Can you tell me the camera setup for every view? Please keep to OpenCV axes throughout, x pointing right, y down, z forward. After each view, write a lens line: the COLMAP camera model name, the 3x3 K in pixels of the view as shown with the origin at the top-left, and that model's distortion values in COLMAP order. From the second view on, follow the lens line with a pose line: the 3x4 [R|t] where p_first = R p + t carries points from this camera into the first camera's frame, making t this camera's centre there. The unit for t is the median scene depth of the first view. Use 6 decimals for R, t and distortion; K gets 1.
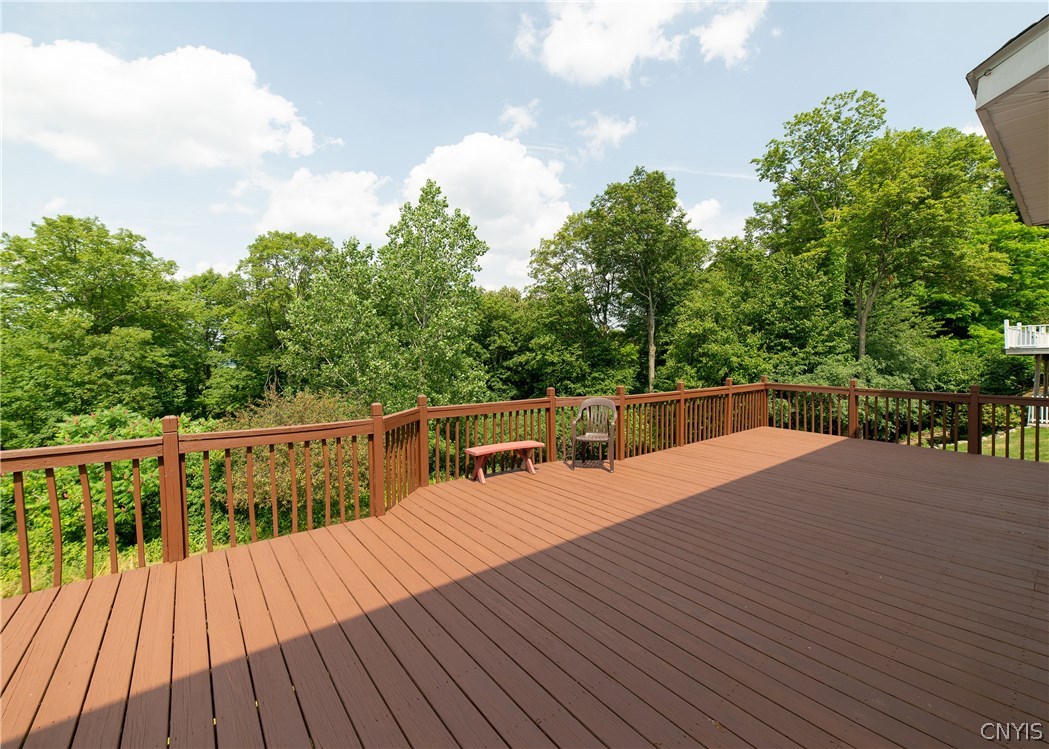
lens RADIAL K [[446.1, 0, 535.9], [0, 446.1, 372.9], [0, 0, 1]] dist [-0.000242, 0.000856]
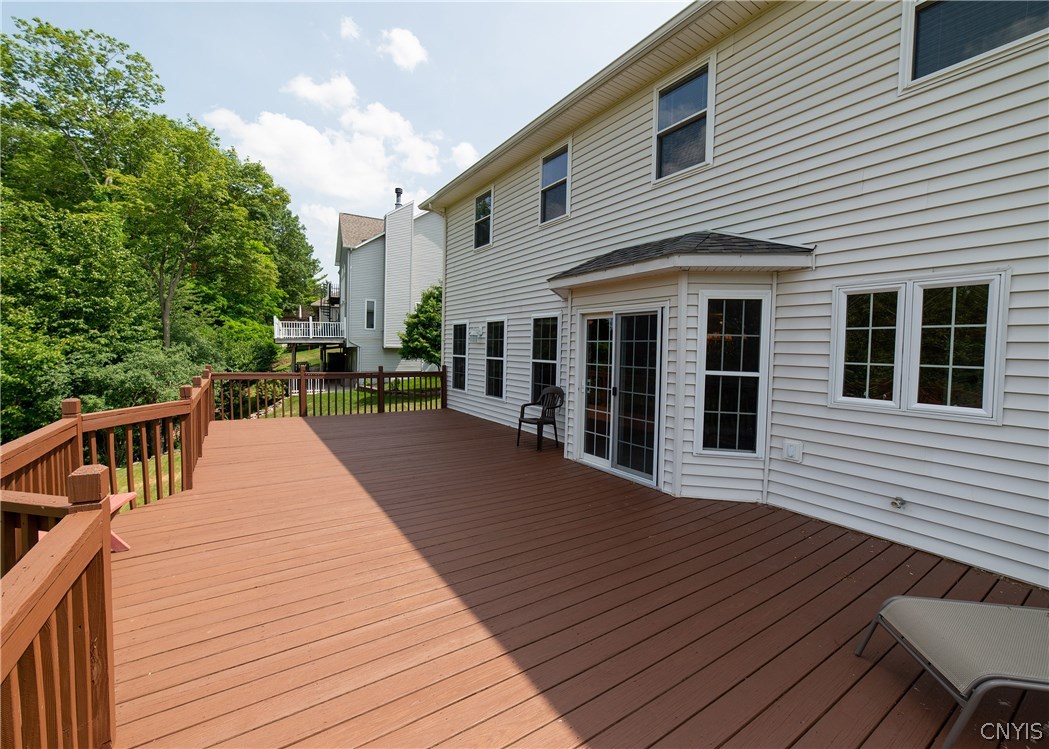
lens RADIAL K [[446.1, 0, 533.6], [0, 446.1, 371.4], [0, 0, 1]] dist [-0.000242, 0.000856]
pose [[0.089142, -0.051831, 0.994669, -0.156443], [0.021388, 0.998514, 0.050114, -0.005788], [-0.995789, 0.016807, 0.090118, 0.132185]]
